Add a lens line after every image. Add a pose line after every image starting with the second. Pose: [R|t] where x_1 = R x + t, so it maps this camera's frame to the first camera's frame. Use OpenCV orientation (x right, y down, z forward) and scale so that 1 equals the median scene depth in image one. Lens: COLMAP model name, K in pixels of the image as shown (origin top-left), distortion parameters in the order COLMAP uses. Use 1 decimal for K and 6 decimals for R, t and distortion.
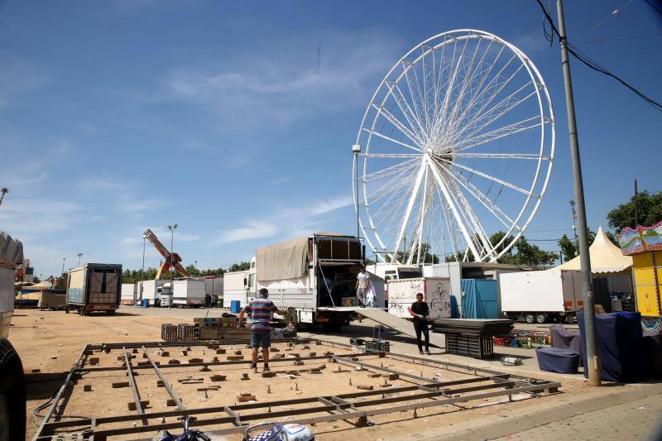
lens RADIAL K [[444.6, 0, 328.9], [0, 444.6, 216.1], [0, 0, 1]] dist [-0.130296, 0.090707]
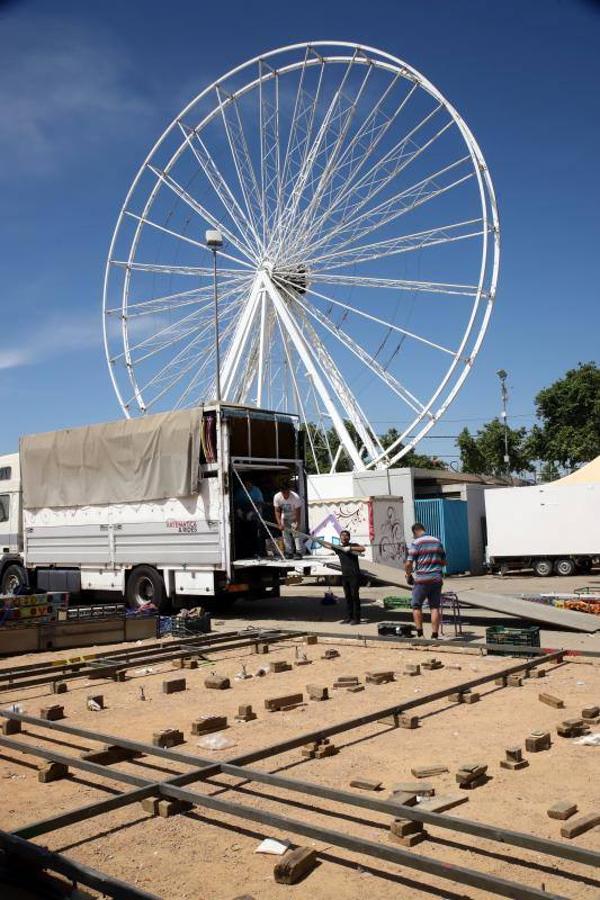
lens RADIAL K [[793.6, 0, 299.6], [0, 793.6, 436.4], [0, 0, 1]] dist [-0.014234, -0.001491]
pose [[0.923318, 0.015813, 0.383712, -0.132558], [-0.036371, 0.998261, 0.046382, 0.016361], [-0.382311, -0.056781, 0.922287, 0.100952]]
